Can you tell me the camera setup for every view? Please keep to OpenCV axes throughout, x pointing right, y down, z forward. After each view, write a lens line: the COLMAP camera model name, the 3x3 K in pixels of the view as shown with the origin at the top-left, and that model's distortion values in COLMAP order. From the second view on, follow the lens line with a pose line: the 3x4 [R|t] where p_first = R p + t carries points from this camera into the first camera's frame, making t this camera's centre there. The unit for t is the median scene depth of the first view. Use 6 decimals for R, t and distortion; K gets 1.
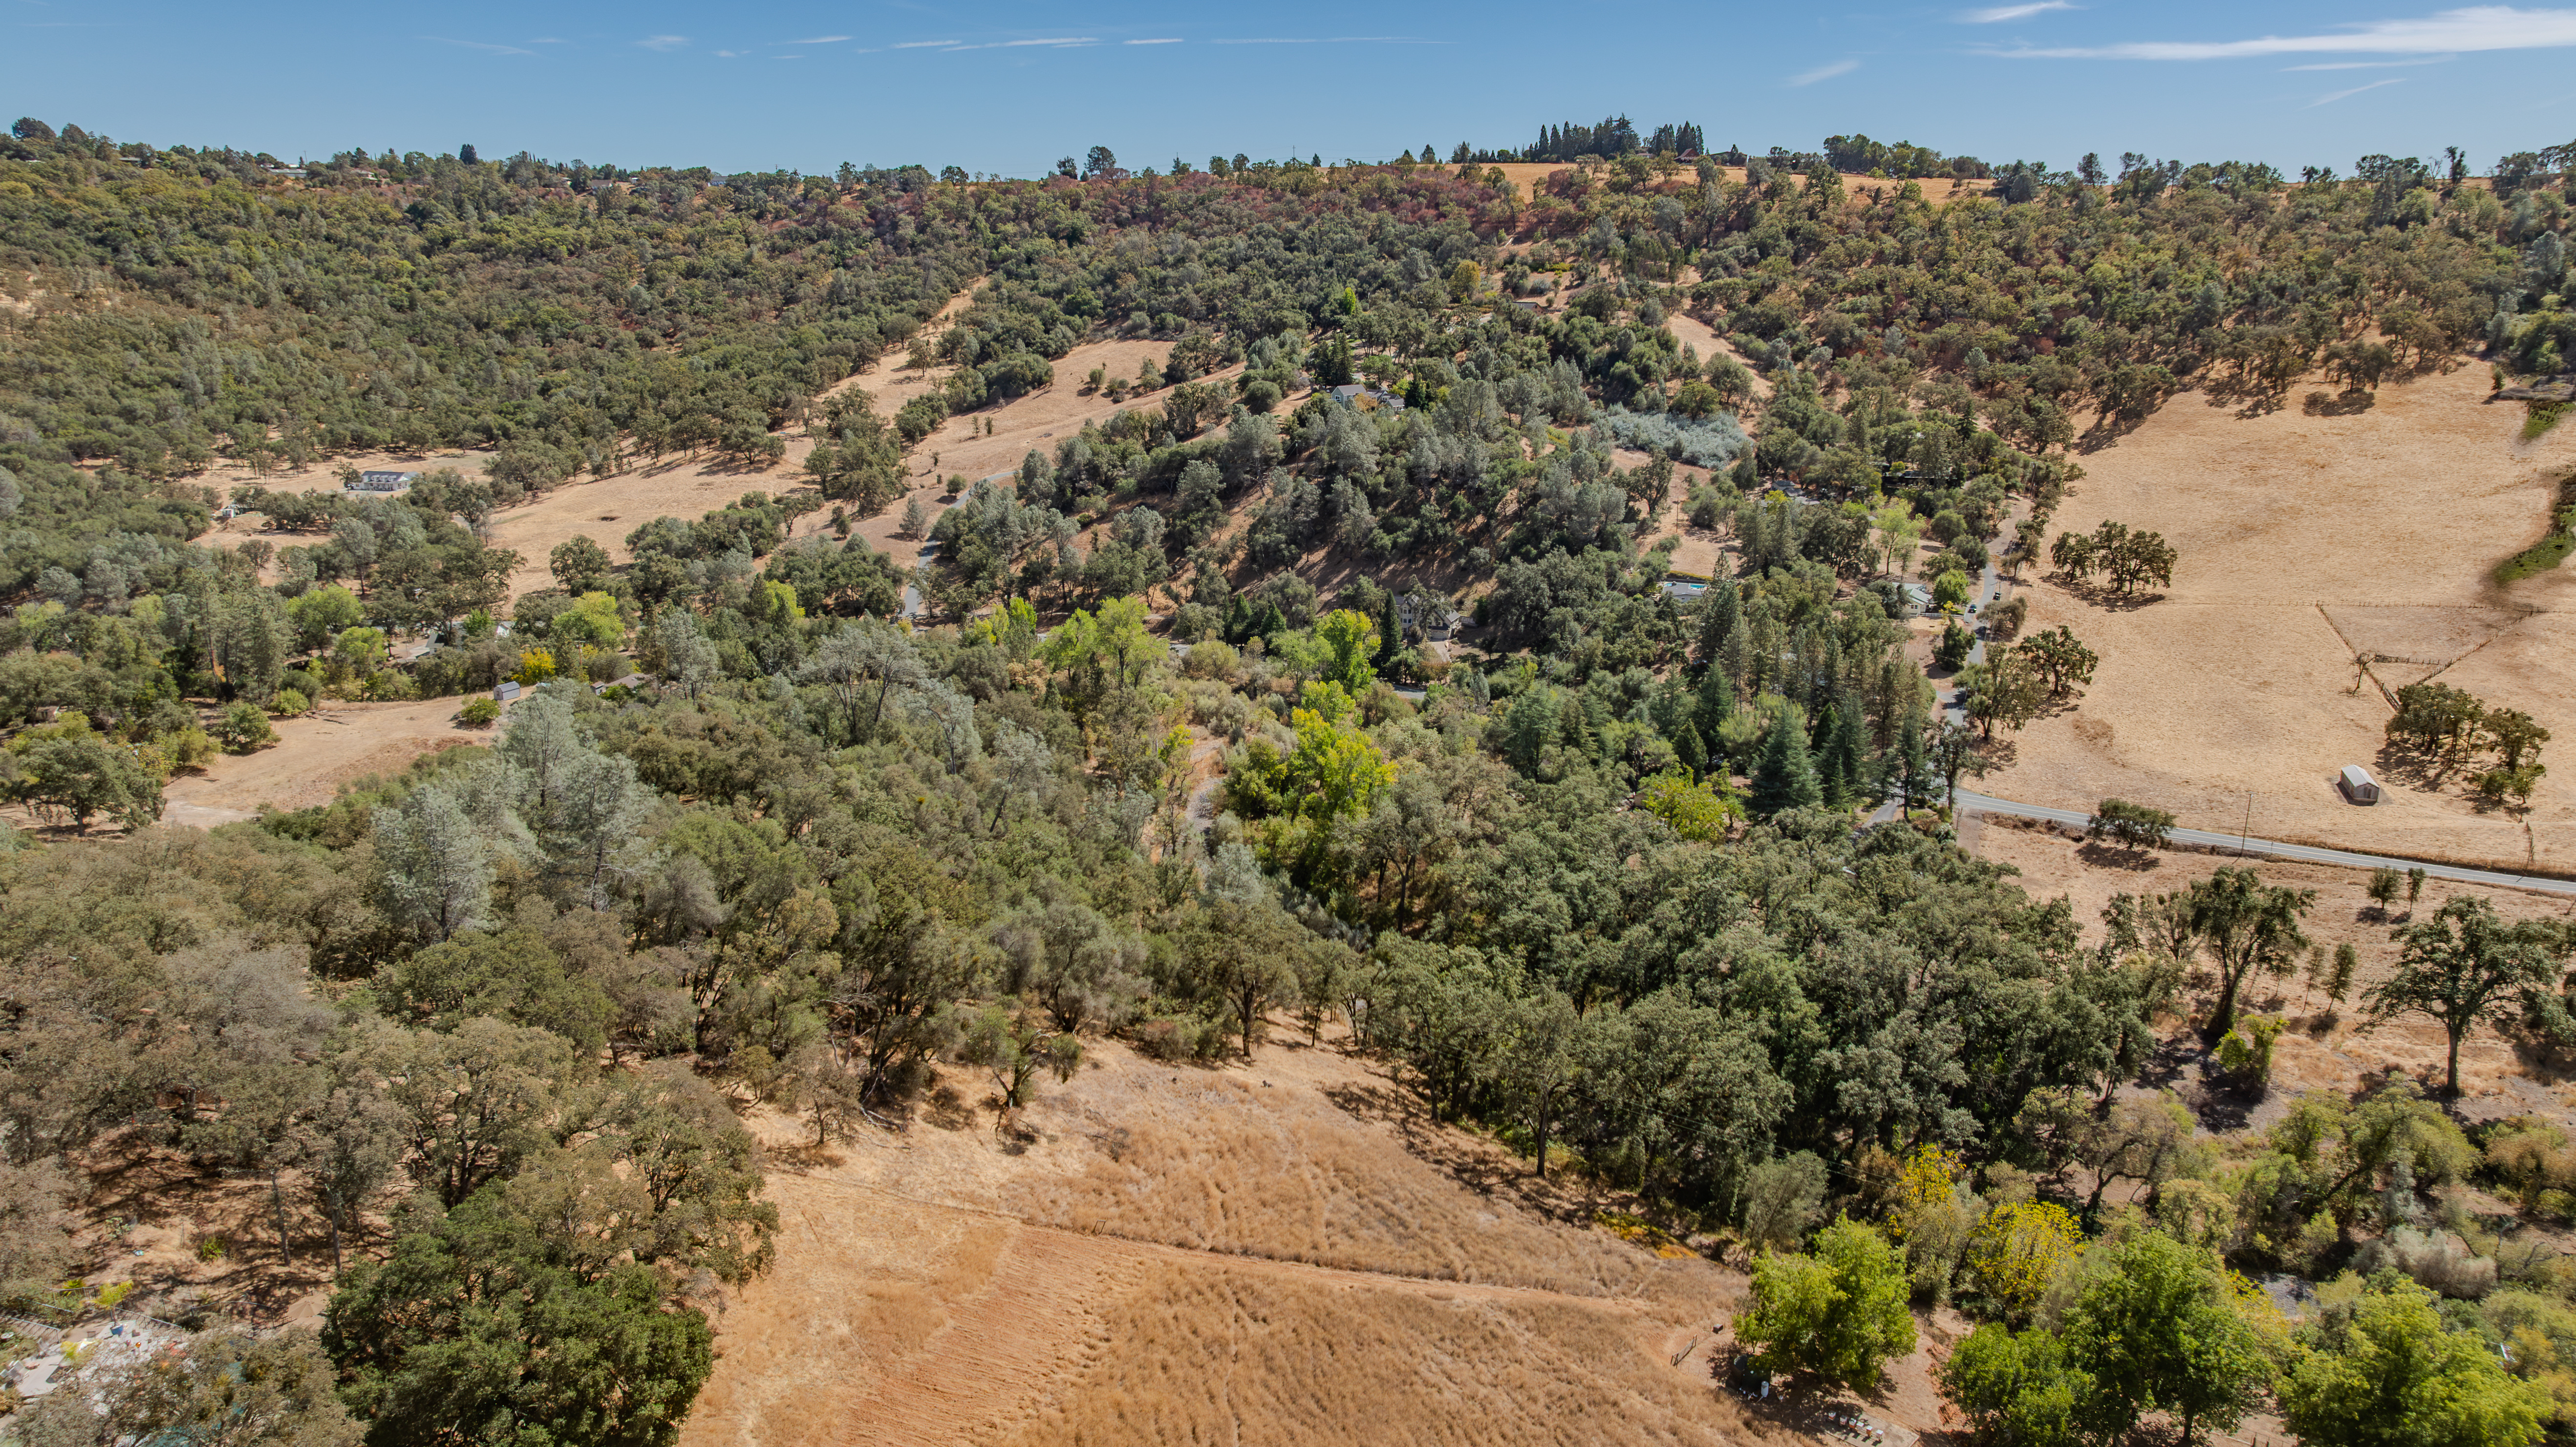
lens RADIAL K [[1824.9, 0, 1288.0], [0, 1824.9, 723.5], [0, 0, 1]] dist [-0.018393, 0.004025]
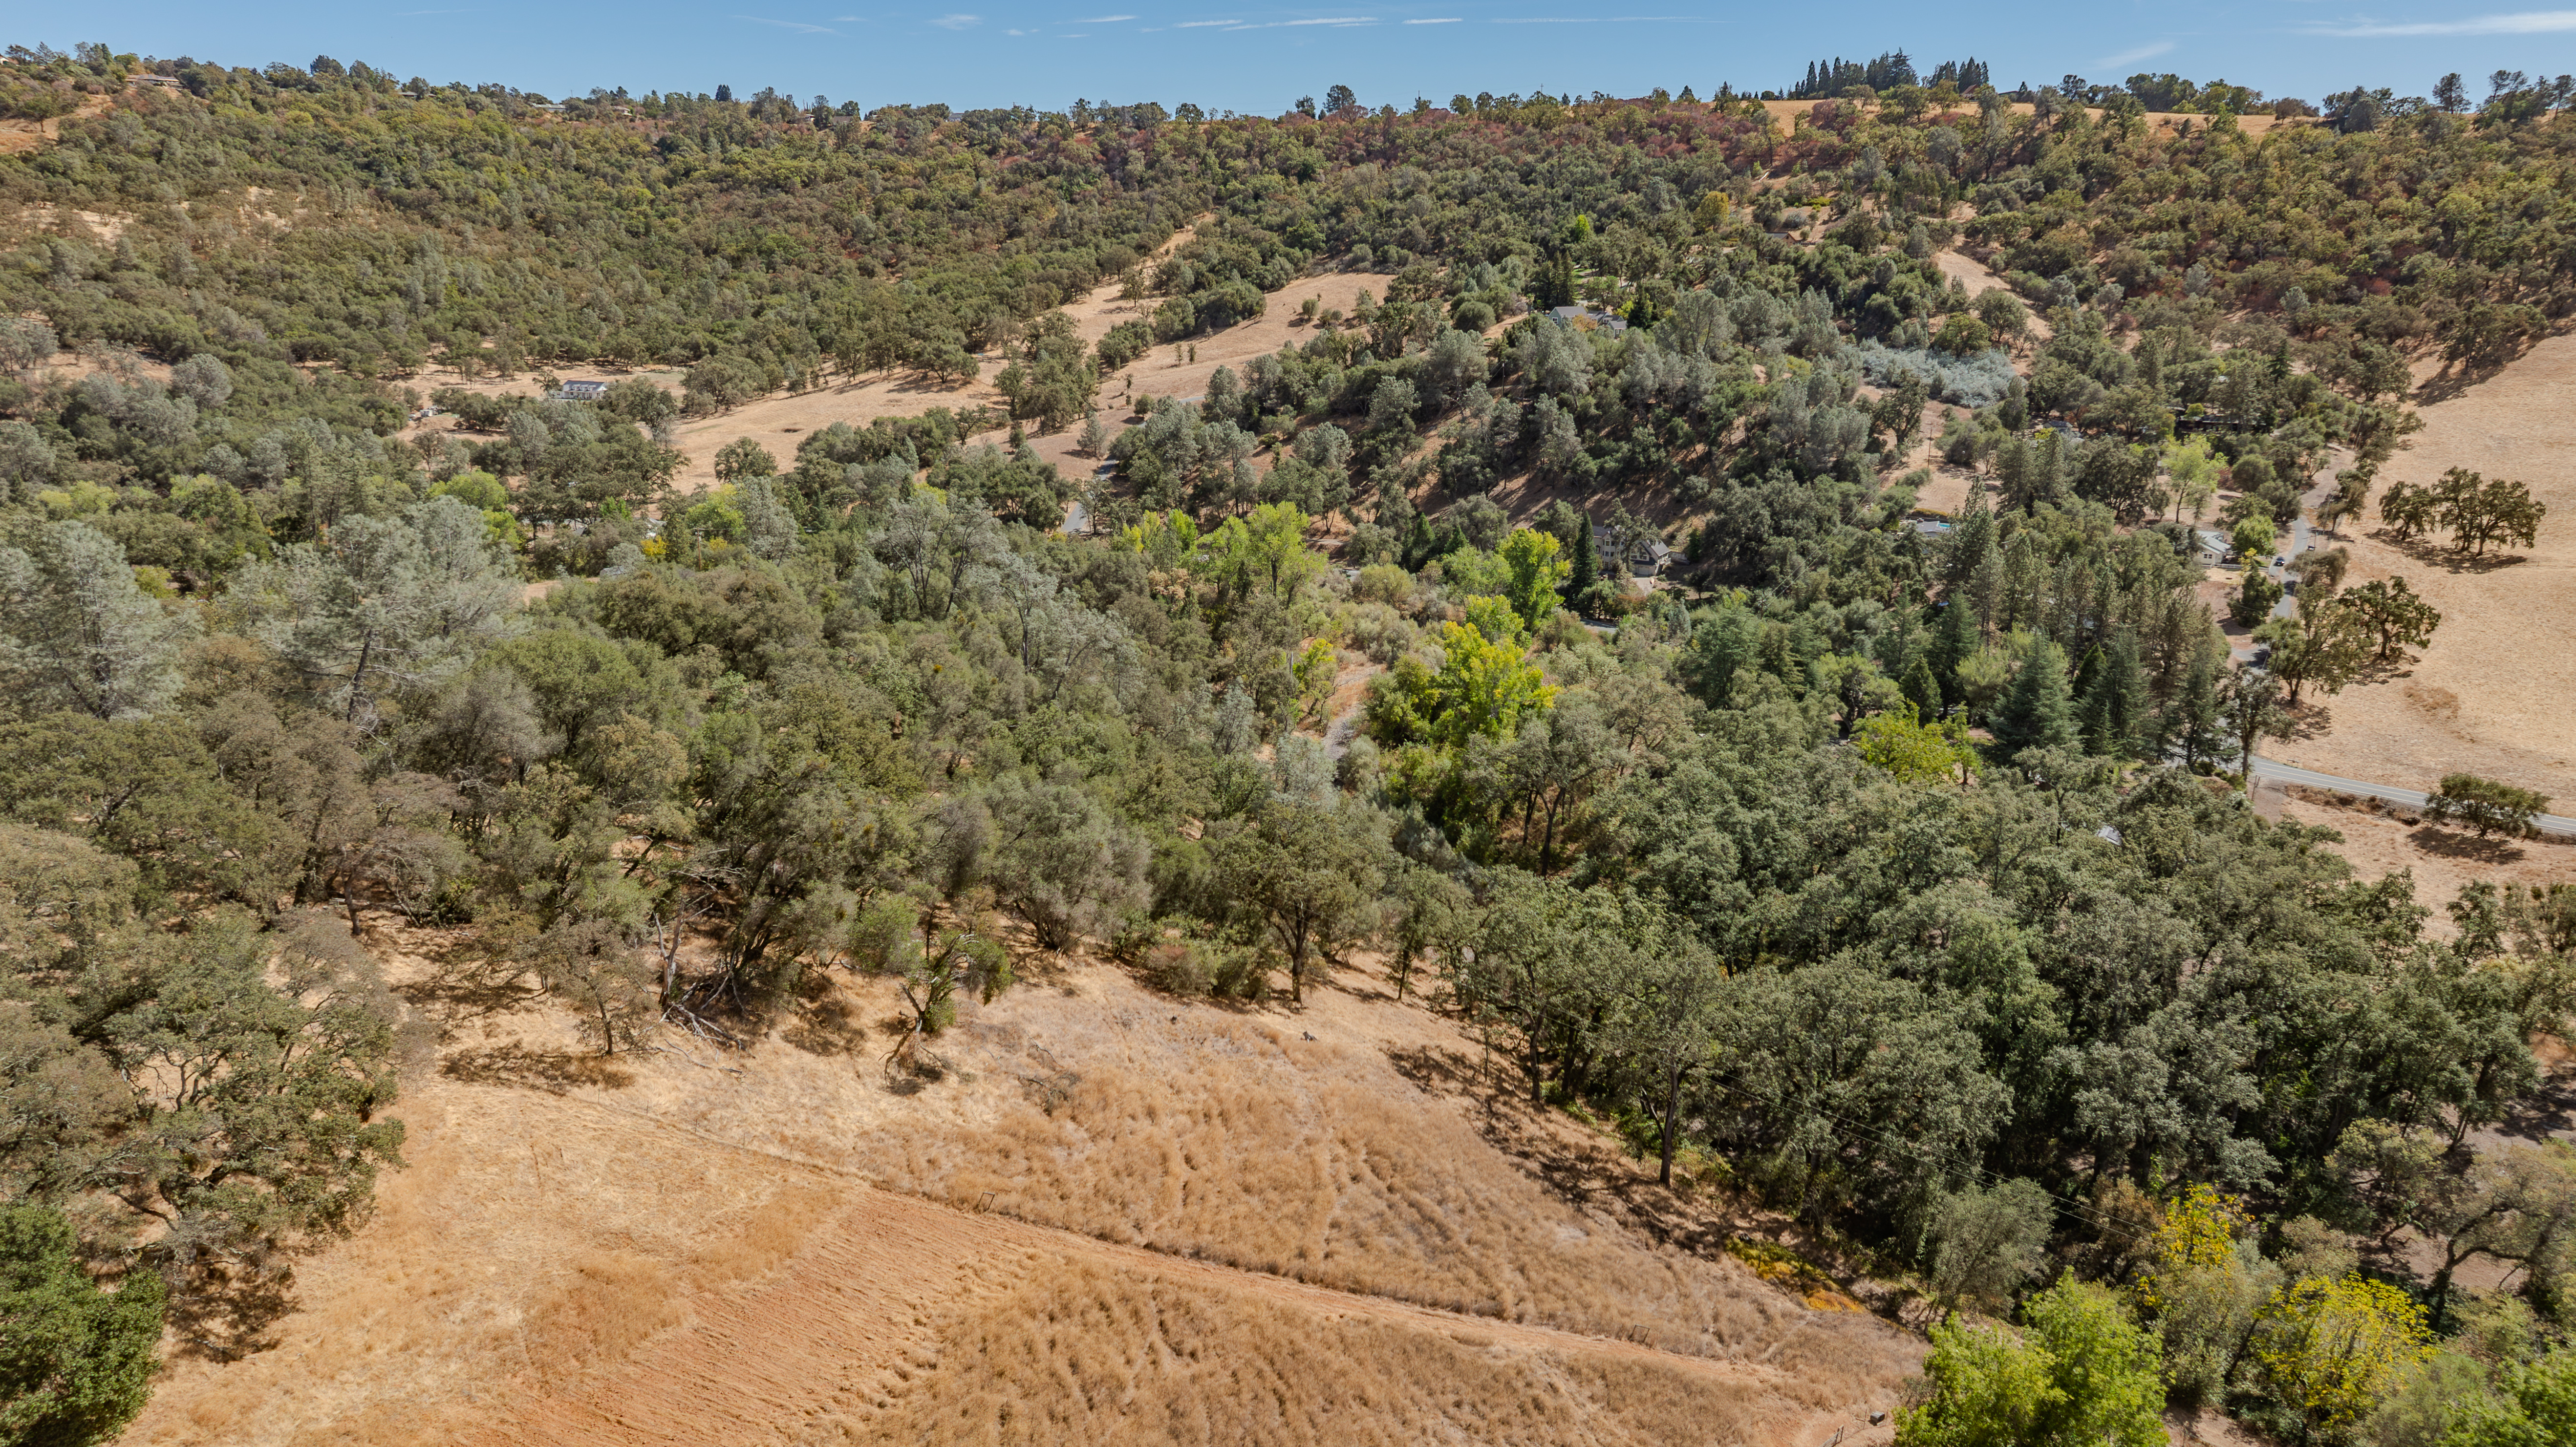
lens RADIAL K [[1817.9, 0, 1295.3], [0, 1817.9, 722.7], [0, 0, 1]] dist [-0.032188, 0.019925]
pose [[0.990216, 0.050947, -0.129909, 0.030937], [-0.049981, 0.998693, 0.010691, 0.022849], [0.130284, -0.004094, 0.991468, 0.095048]]
